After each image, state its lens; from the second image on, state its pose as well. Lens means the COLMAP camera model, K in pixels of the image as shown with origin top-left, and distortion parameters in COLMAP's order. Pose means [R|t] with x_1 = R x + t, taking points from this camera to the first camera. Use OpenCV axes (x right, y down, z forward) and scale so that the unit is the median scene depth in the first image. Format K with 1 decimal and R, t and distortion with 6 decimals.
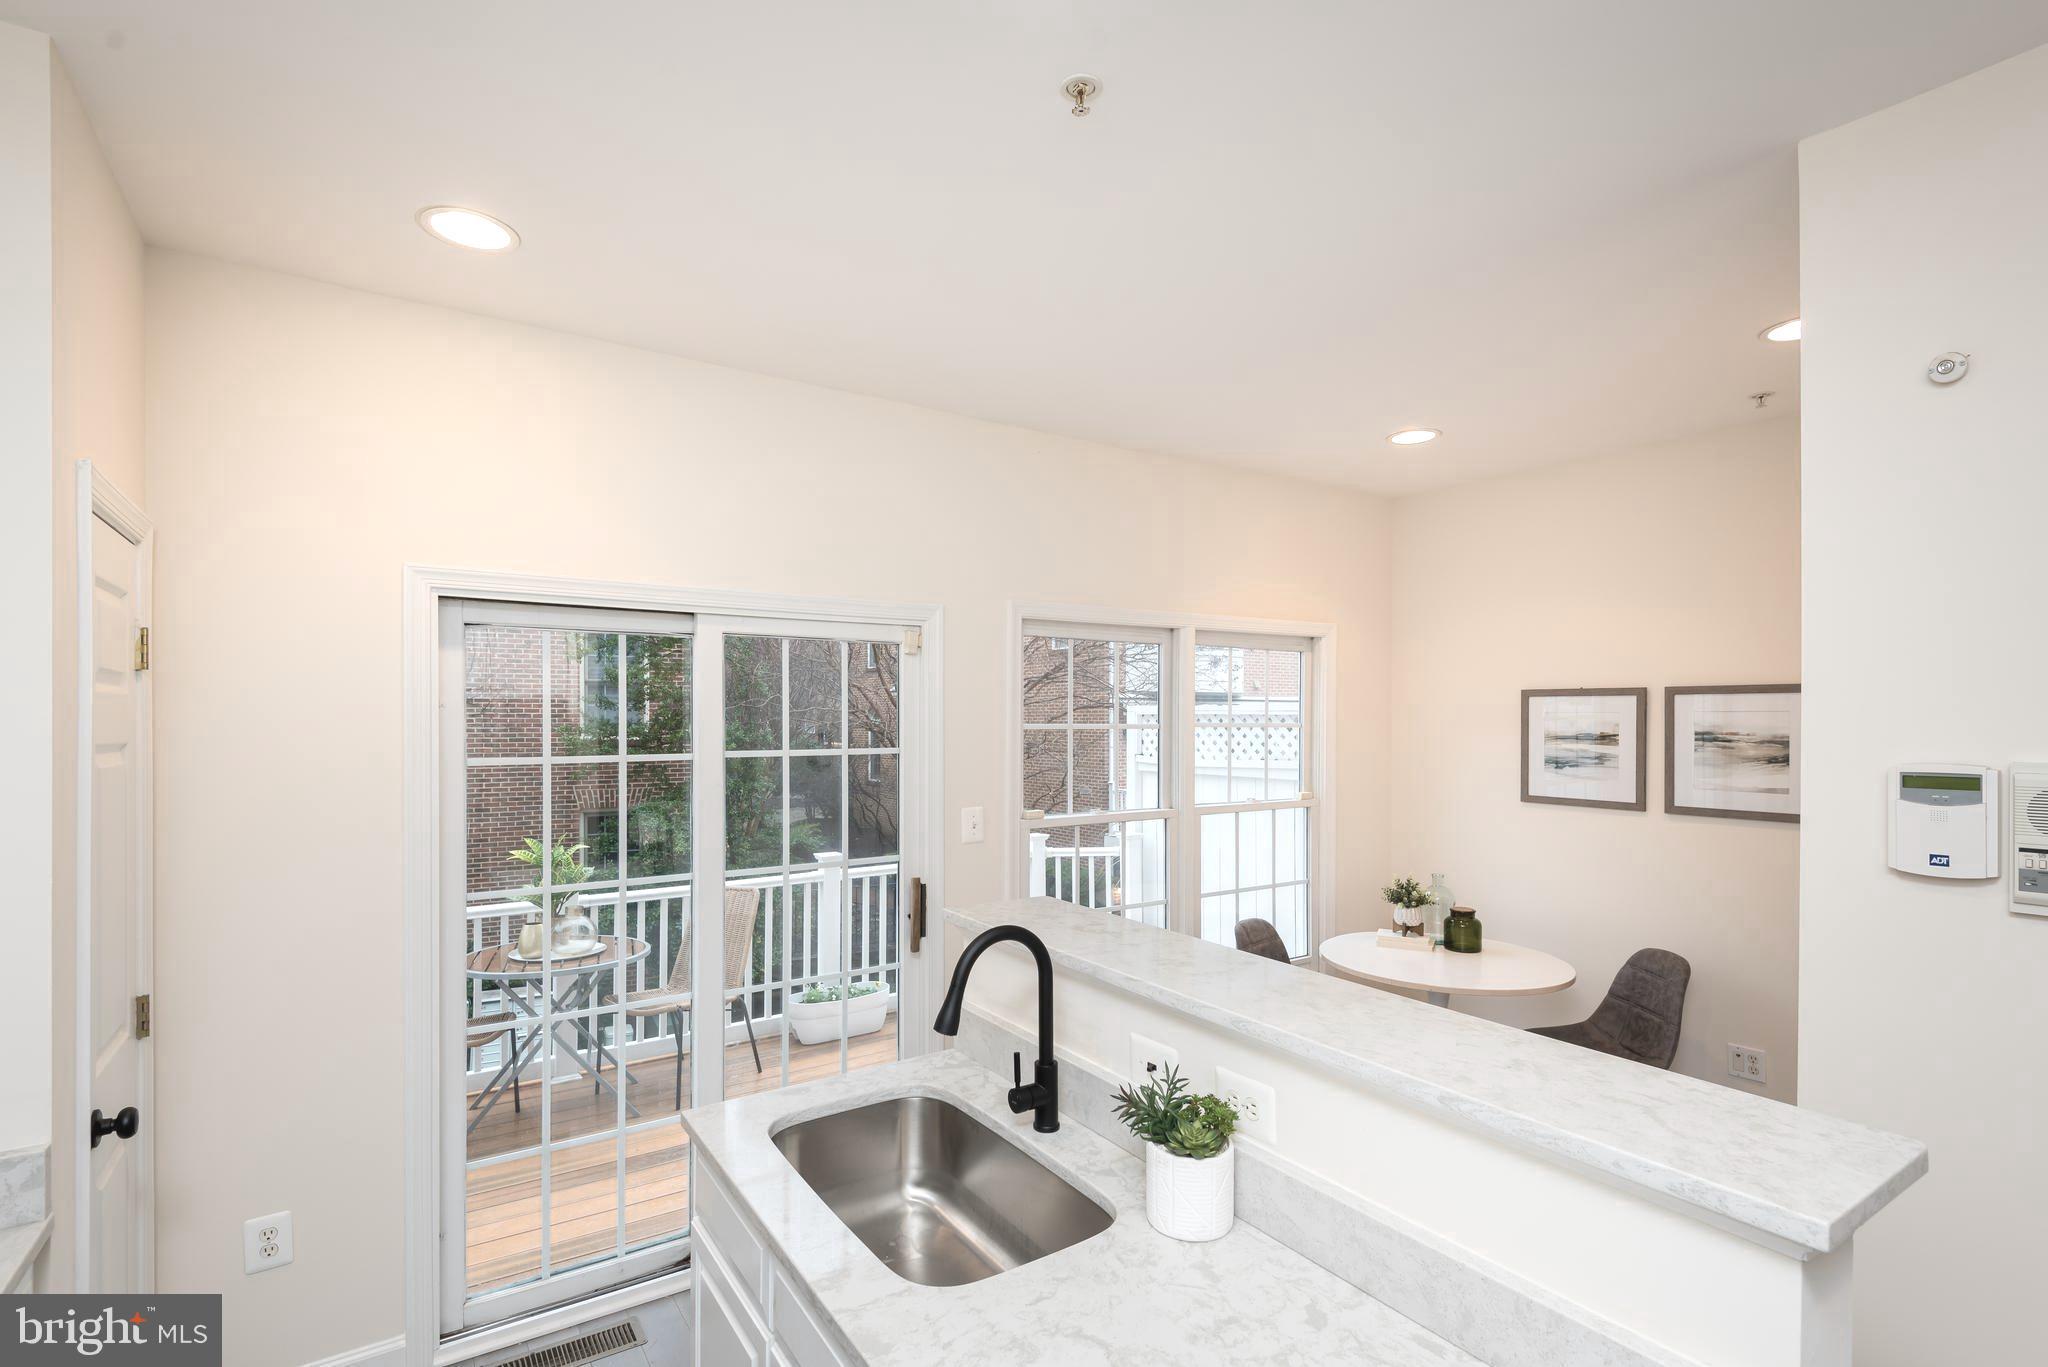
lens RADIAL K [[957.0, 0, 1036.5], [0, 957.0, 703.3], [0, 0, 1]] dist [0.018156, -0.005352]
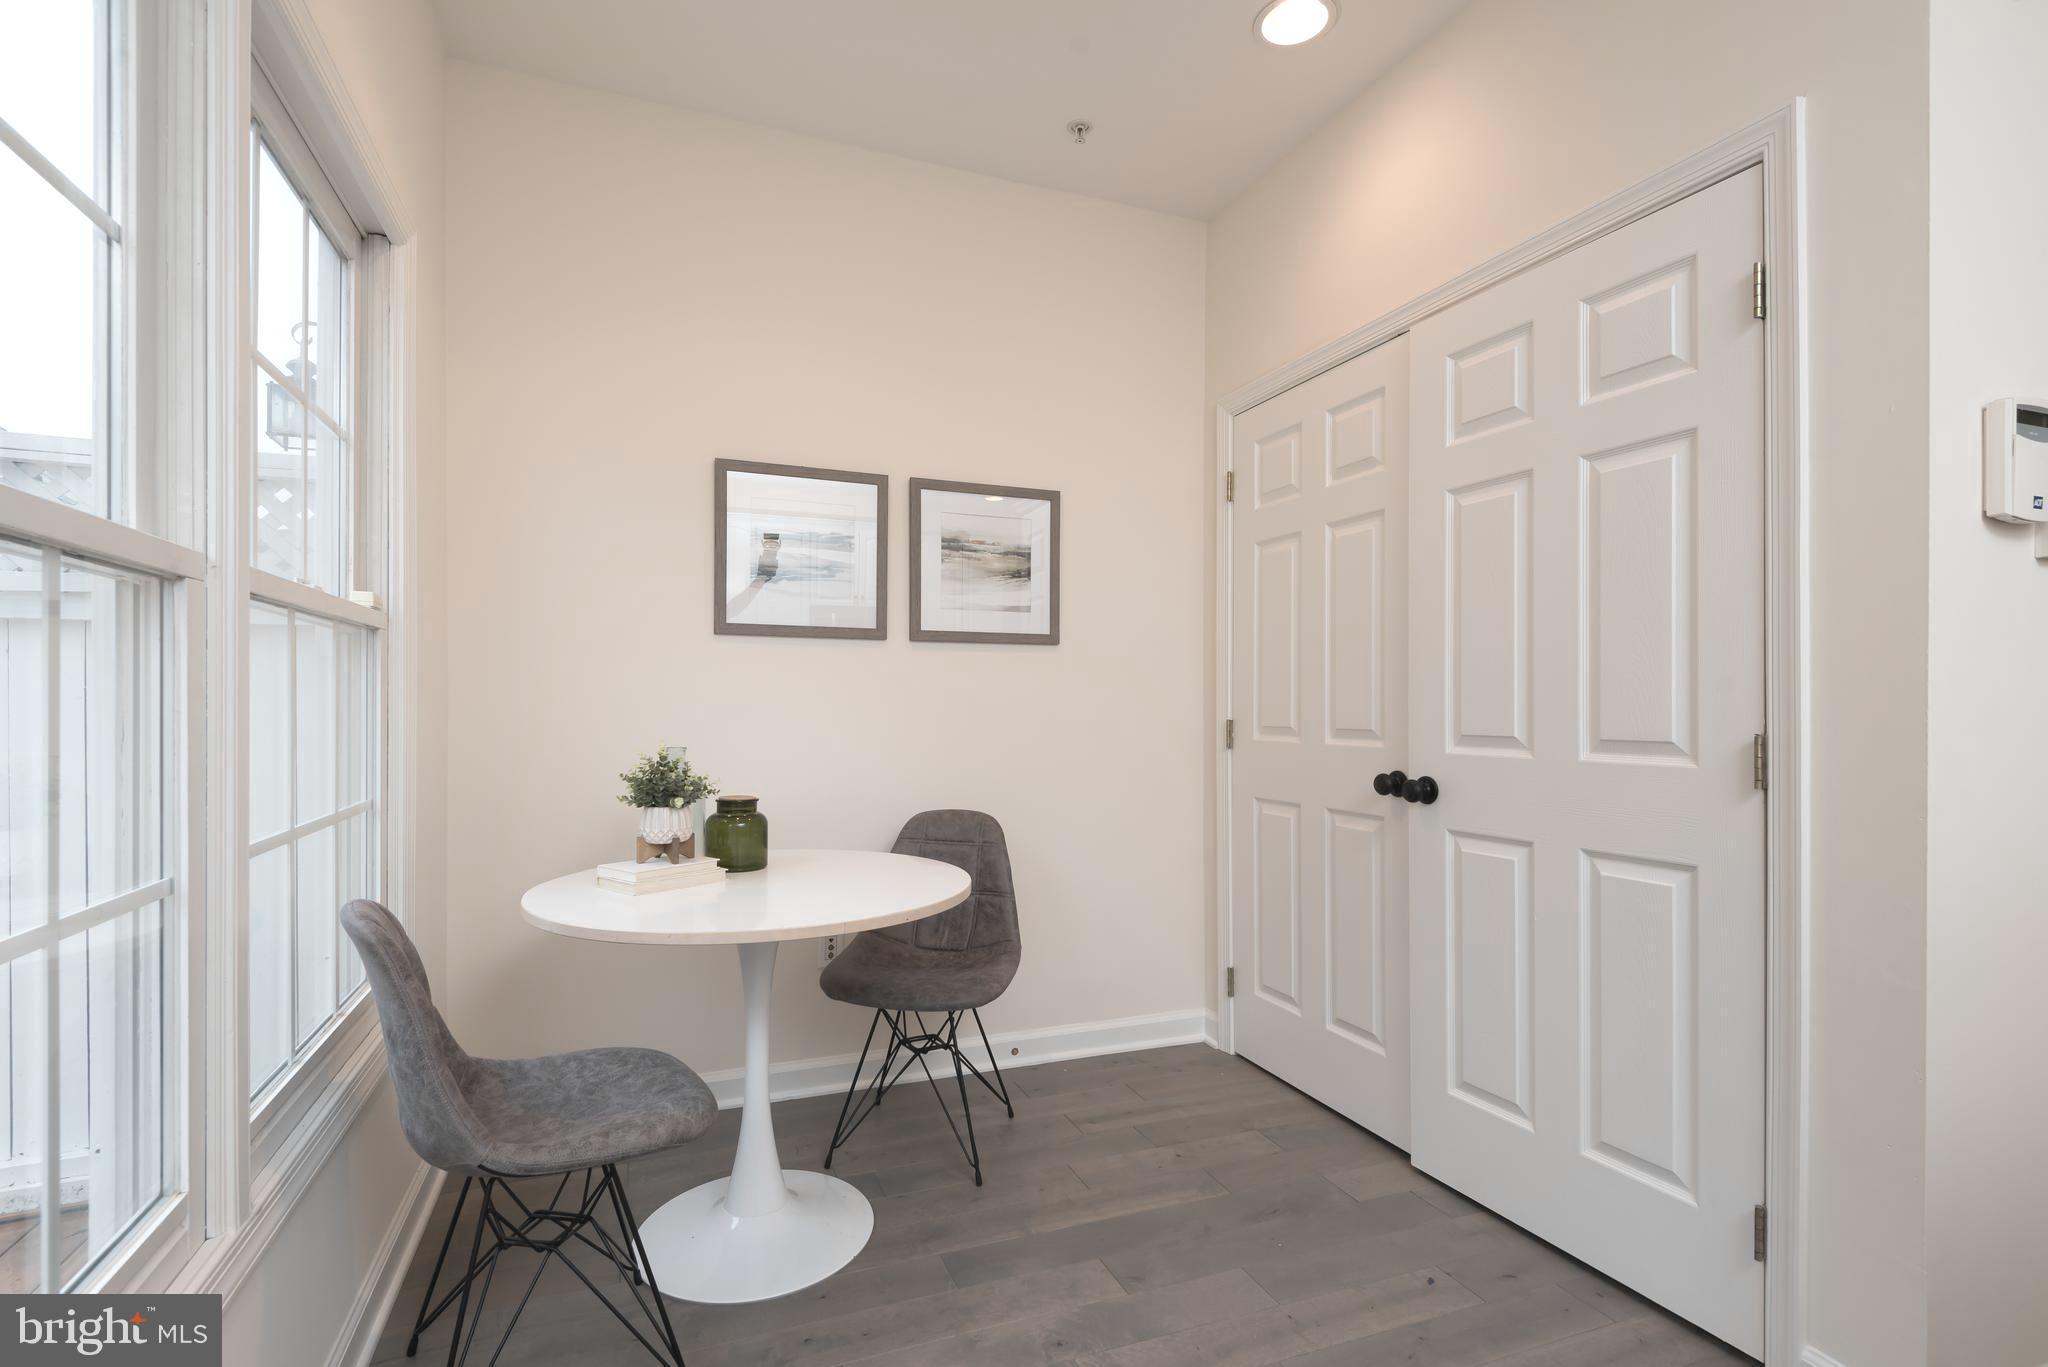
lens RADIAL K [[957.0, 0, 1013.8], [0, 957.0, 704.2], [0, 0, 1]] dist [0.018156, -0.005352]
pose [[0.232508, -0.005336, 0.972580, -0.074041], [-0.019960, 0.999748, 0.010257, 0.152959], [-0.972390, -0.021797, 0.232343, 0.727664]]
